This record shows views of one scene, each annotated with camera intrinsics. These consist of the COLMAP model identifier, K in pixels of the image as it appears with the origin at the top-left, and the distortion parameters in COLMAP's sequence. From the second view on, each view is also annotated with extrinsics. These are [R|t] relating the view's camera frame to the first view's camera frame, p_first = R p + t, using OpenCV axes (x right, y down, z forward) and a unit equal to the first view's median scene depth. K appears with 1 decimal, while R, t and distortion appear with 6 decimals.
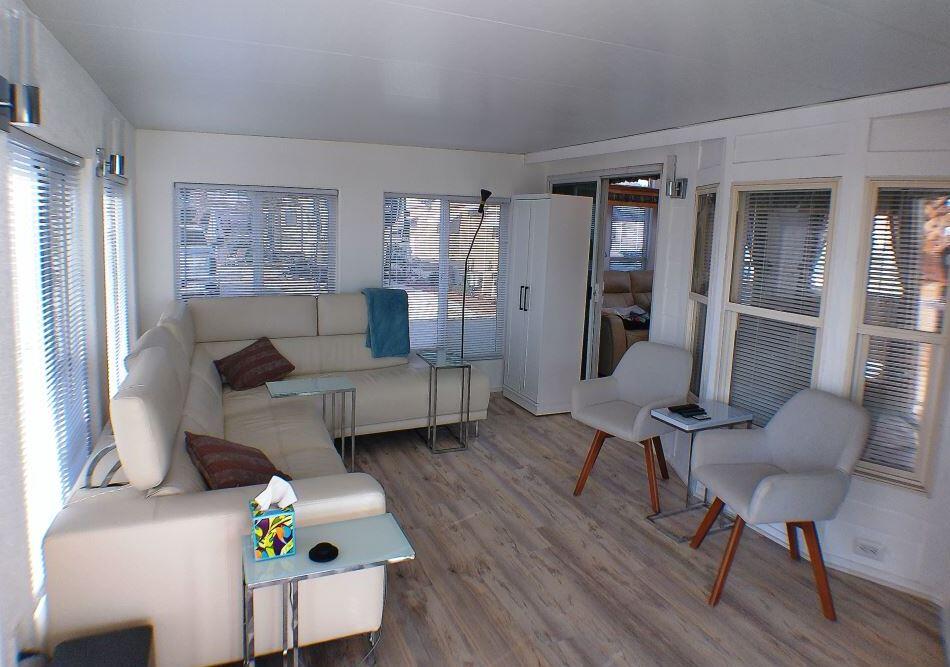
lens RADIAL K [[615.8, 0, 475.0], [0, 615.8, 333.5], [0, 0, 1]] dist [0.000120, 0.000021]
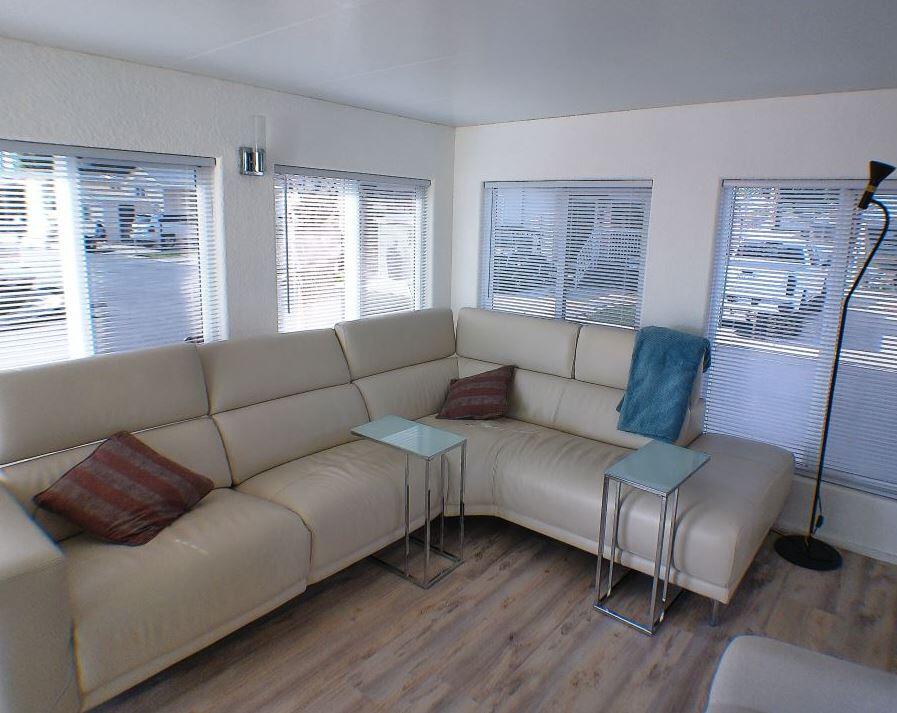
lens RADIAL K [[600.8, 0, 448.5], [0, 600.8, 356.5], [0, 0, 1]] dist [-0.024996, -0.000336]
pose [[0.464845, 0.190885, -0.864570, 0.408236], [-0.175724, 0.976948, 0.121217, -0.117039], [0.867779, 0.095579, 0.487673, 0.709580]]
